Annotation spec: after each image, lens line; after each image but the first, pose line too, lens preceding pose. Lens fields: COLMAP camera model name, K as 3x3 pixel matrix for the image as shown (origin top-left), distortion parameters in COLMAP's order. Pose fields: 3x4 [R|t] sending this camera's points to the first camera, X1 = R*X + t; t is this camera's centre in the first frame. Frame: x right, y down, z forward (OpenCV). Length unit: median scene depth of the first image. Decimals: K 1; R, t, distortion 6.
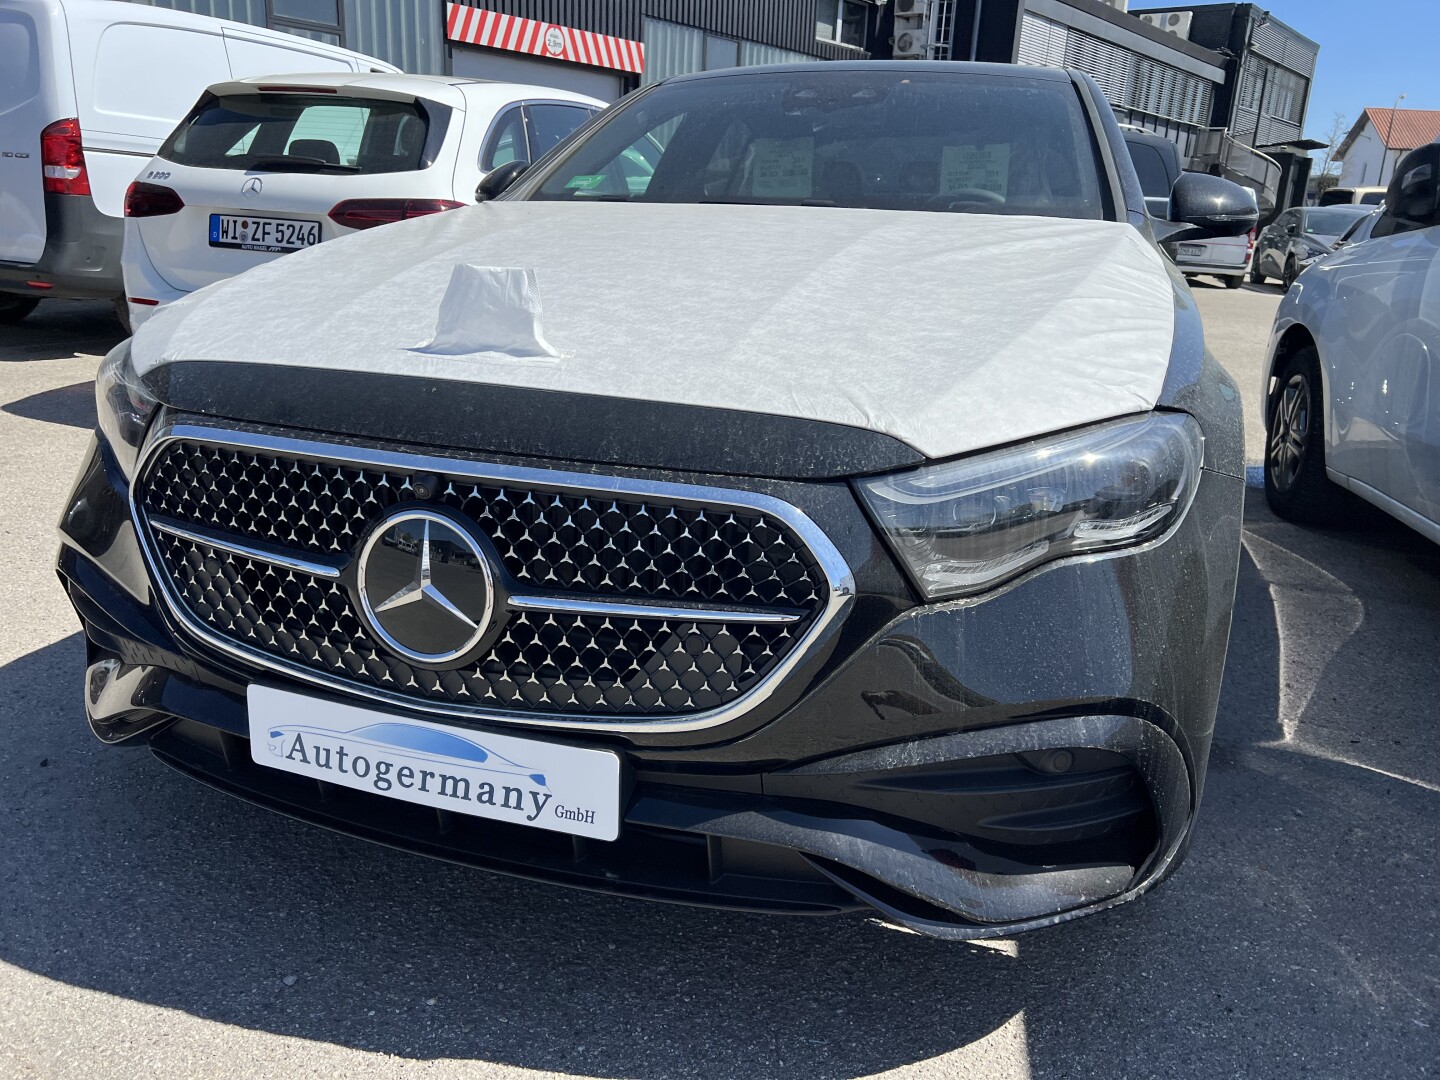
lens RADIAL K [[1076.1, 0, 723.6], [0, 1076.1, 544.3], [0, 0, 1]] dist [0.059517, -0.062225]
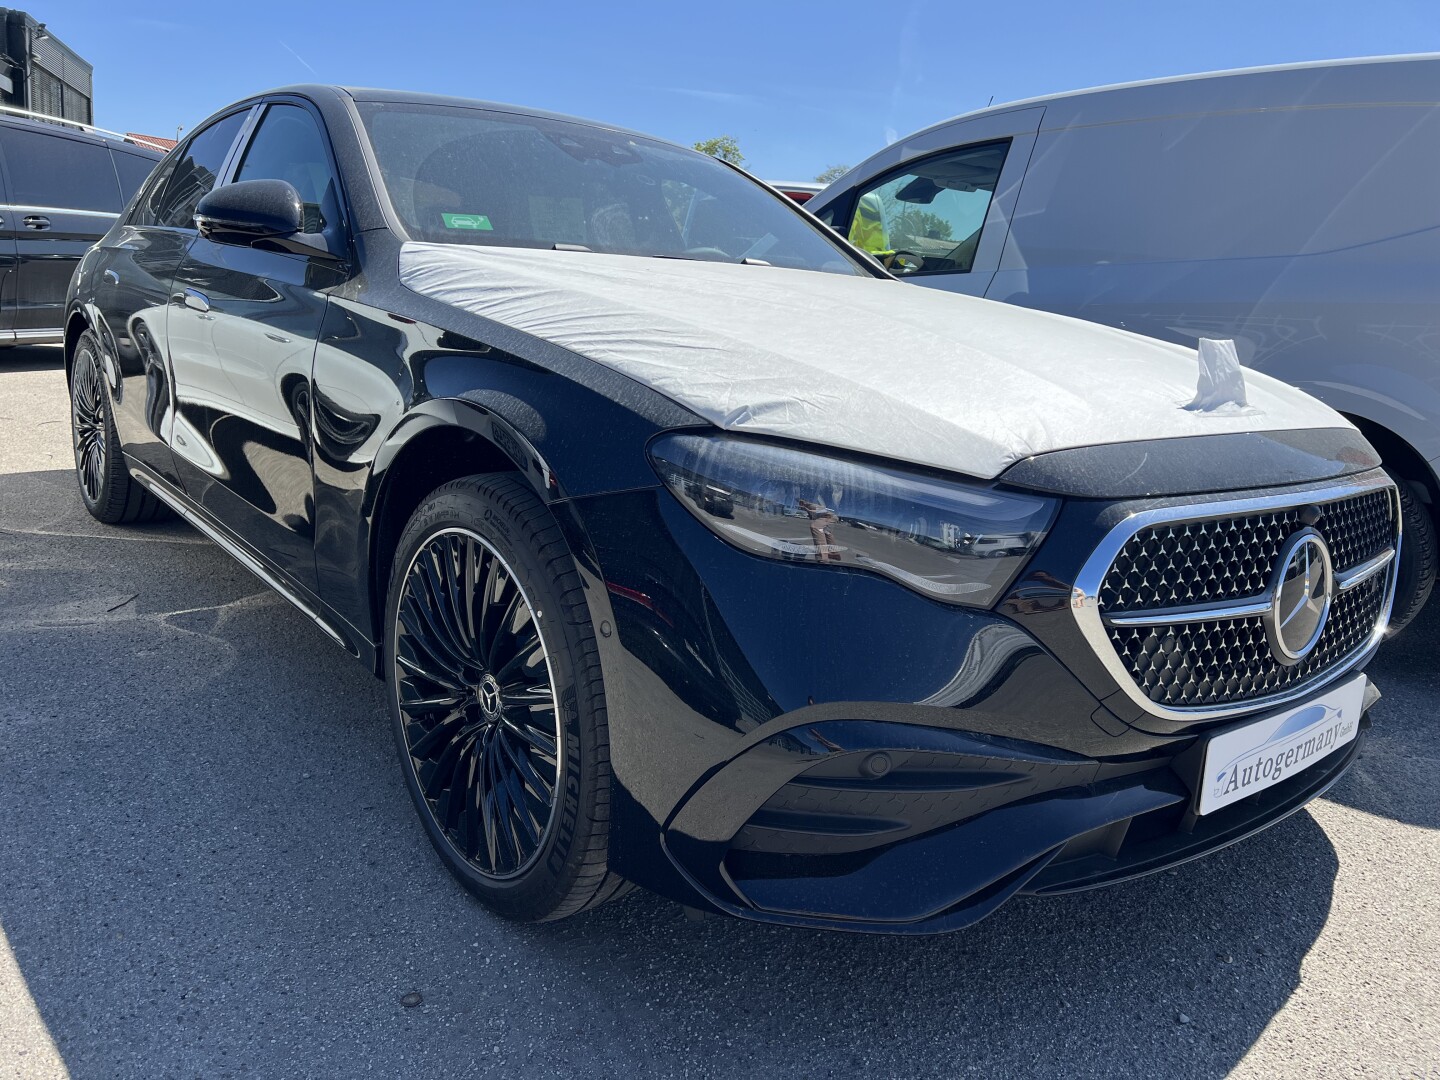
lens RADIAL K [[1076.1, 0, 721.8], [0, 1076.1, 546.6], [0, 0, 1]] dist [0.059517, -0.062225]
pose [[0.527887, -0.194812, 0.826670, -1.583366], [0.207258, 0.973460, 0.097056, -0.264466], [-0.823638, 0.120099, 0.554254, 0.815178]]
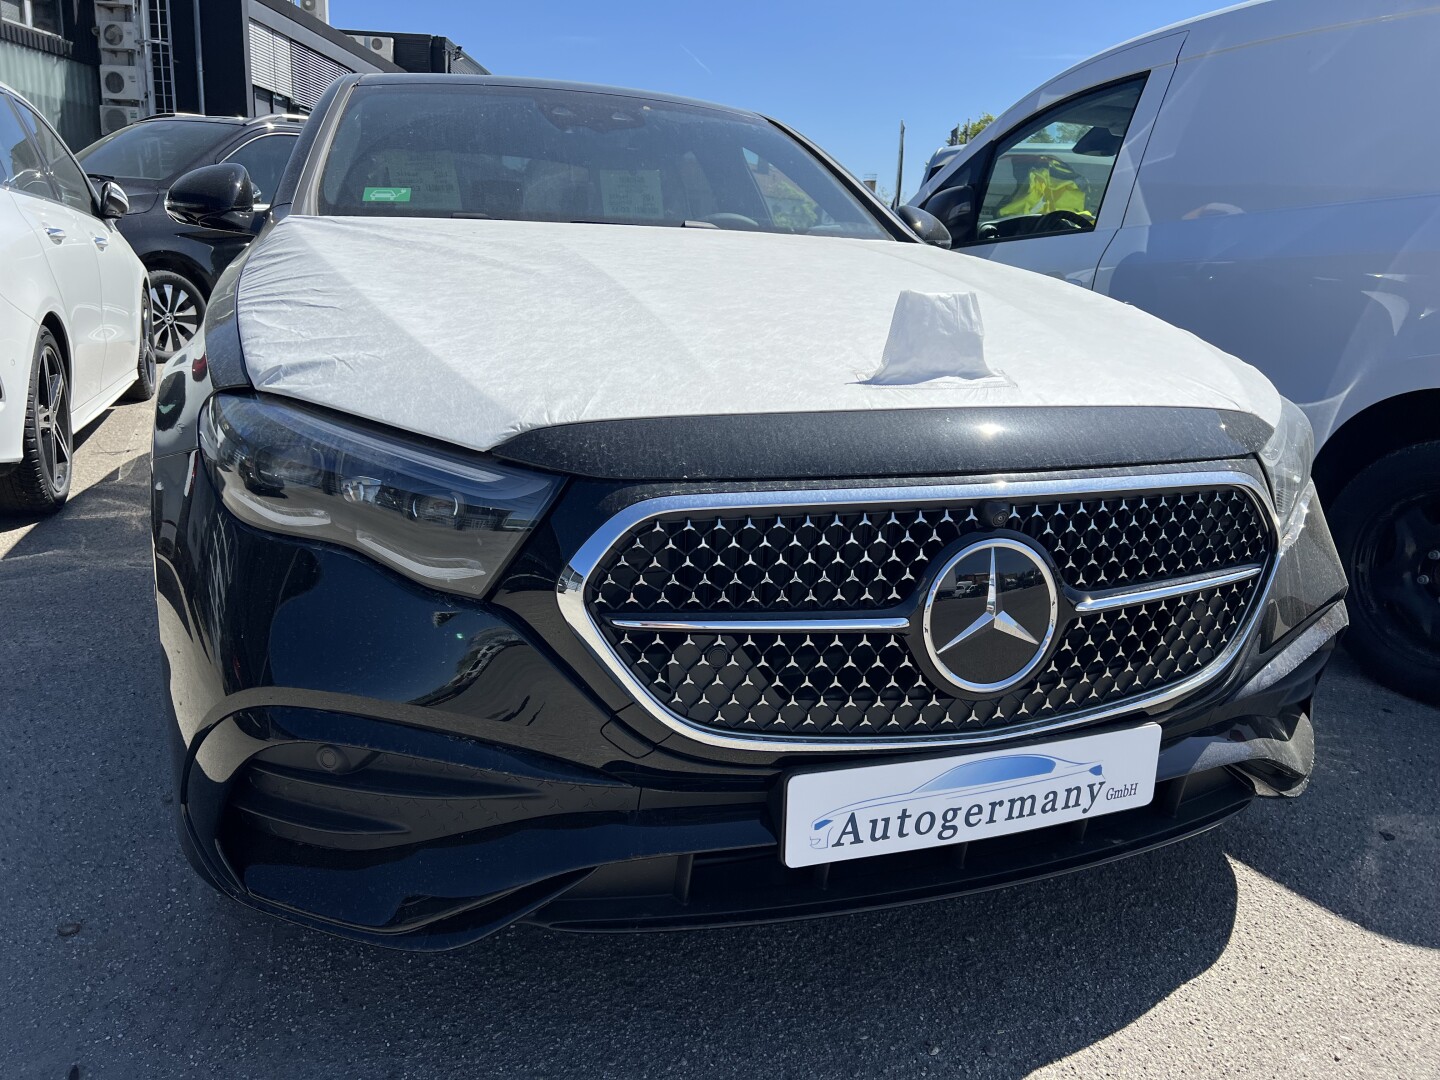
lens RADIAL K [[1076.1, 0, 728.6], [0, 1076.1, 539.6], [0, 0, 1]] dist [0.059517, -0.062225]
pose [[0.772205, -0.165778, 0.613366, -1.014657], [0.175983, 0.983399, 0.044233, -0.110491], [-0.610516, 0.073785, 0.788560, 0.347197]]
